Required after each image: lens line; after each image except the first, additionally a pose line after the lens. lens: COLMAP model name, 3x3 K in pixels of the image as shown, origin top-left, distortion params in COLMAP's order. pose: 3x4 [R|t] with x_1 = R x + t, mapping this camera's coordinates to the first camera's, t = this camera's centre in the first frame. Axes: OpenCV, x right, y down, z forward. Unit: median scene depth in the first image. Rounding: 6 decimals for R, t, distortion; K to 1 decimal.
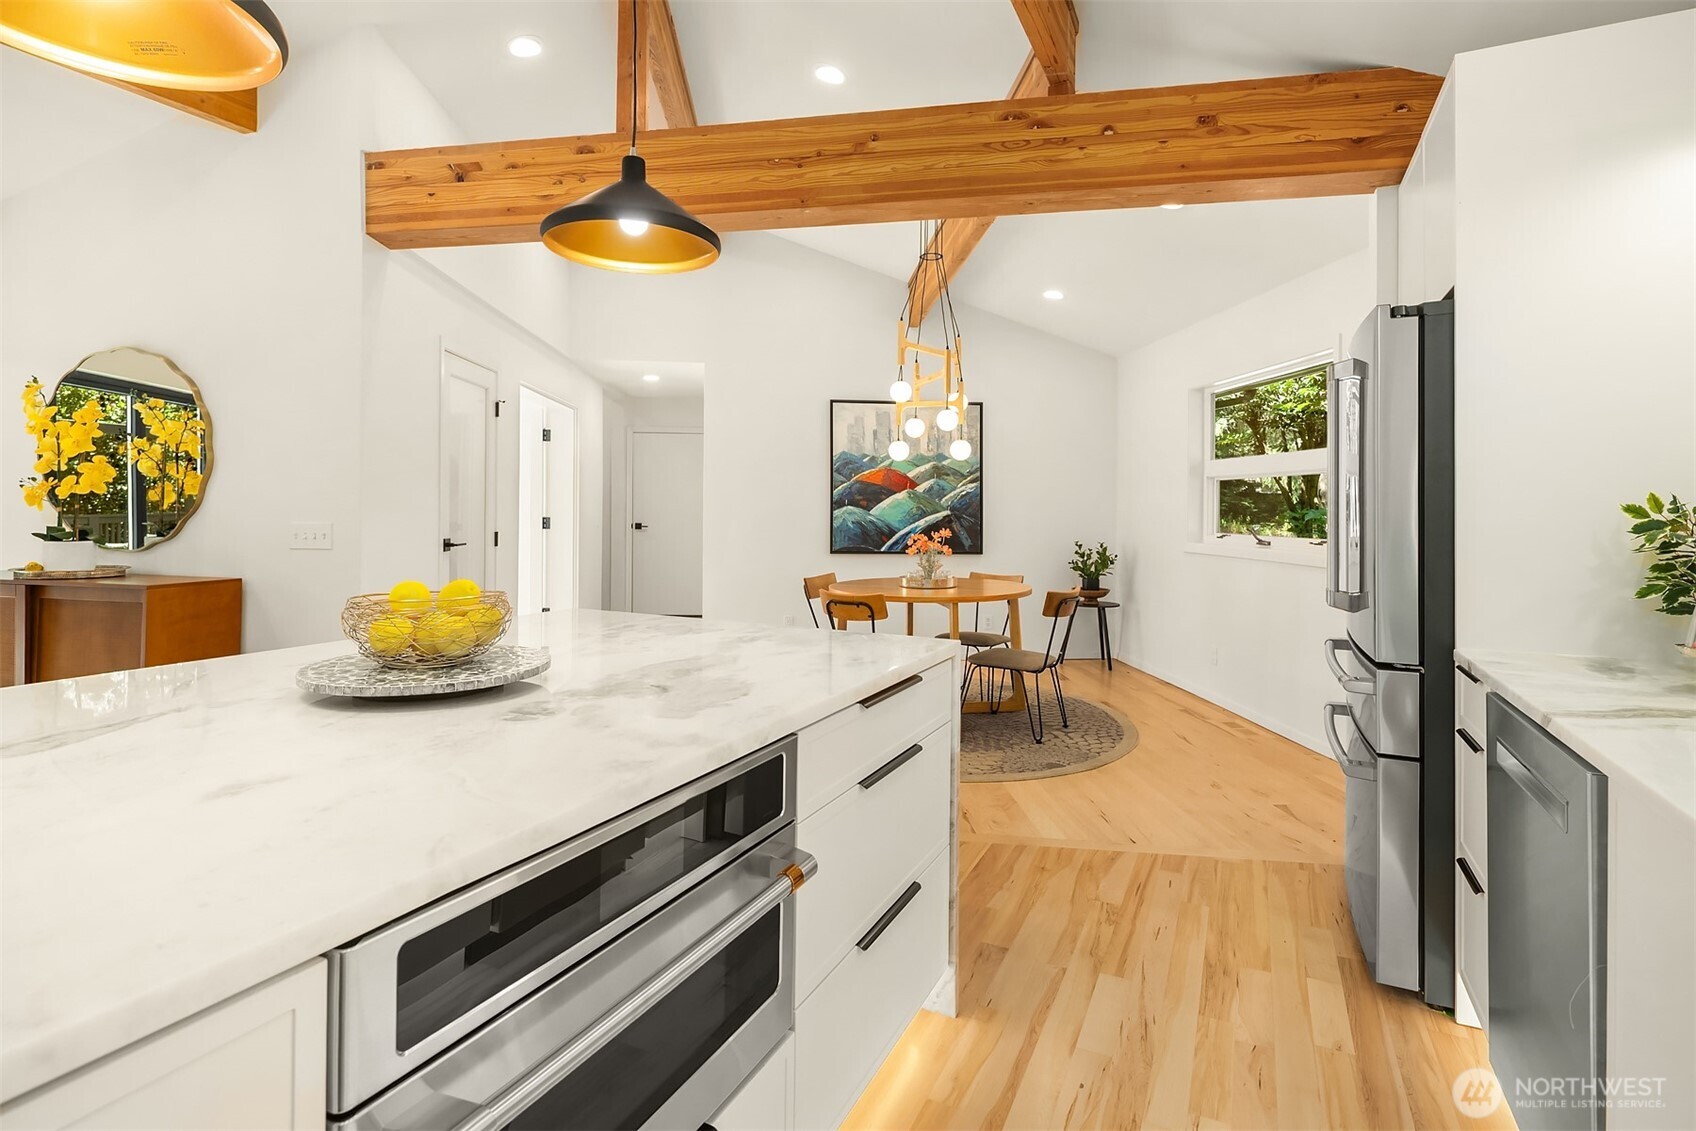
lens RADIAL K [[841.8, 0, 849.5], [0, 841.8, 507.5], [0, 0, 1]] dist [0.010692, 0.000156]
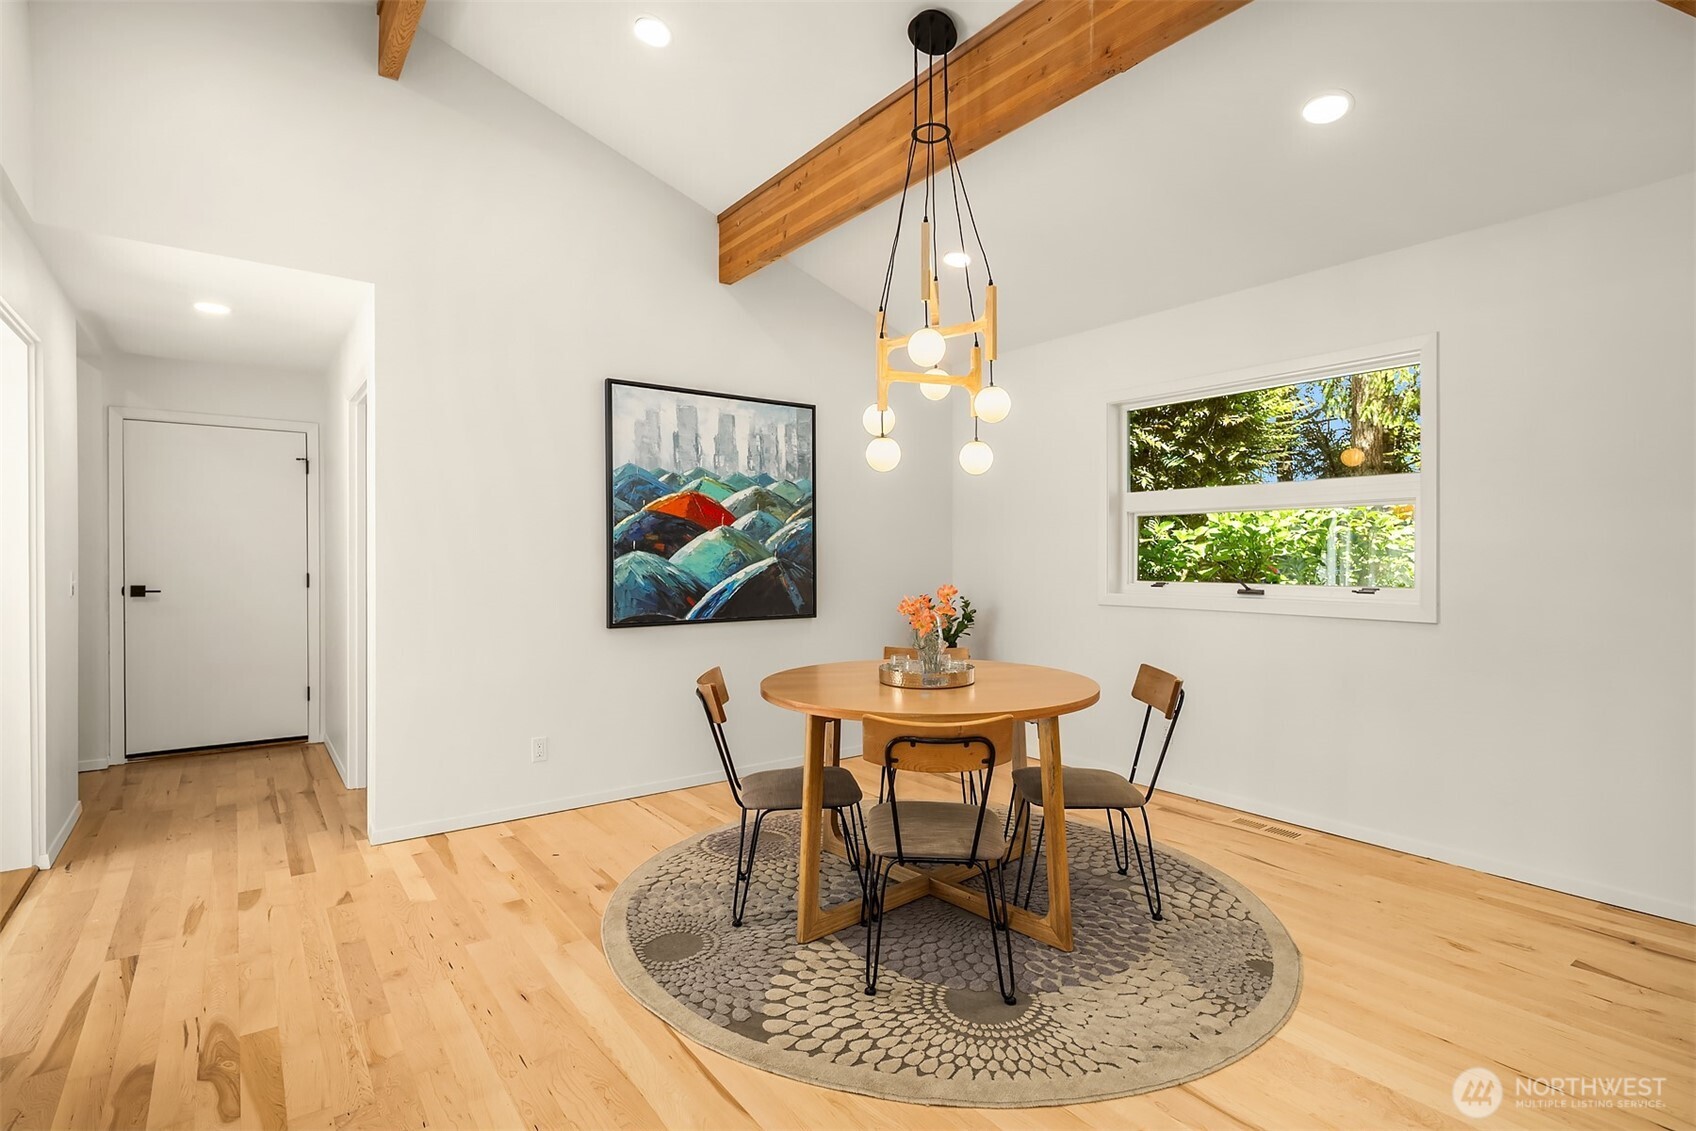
lens RADIAL K [[841.8, 0, 846.9], [0, 841.8, 554.5], [0, 0, 1]] dist [0.010692, 0.000156]
pose [[0.844514, -0.007629, 0.535479, -0.205283], [0.006714, 0.999971, 0.003659, -0.000387], [-0.535492, 0.000505, 0.844540, 0.383112]]
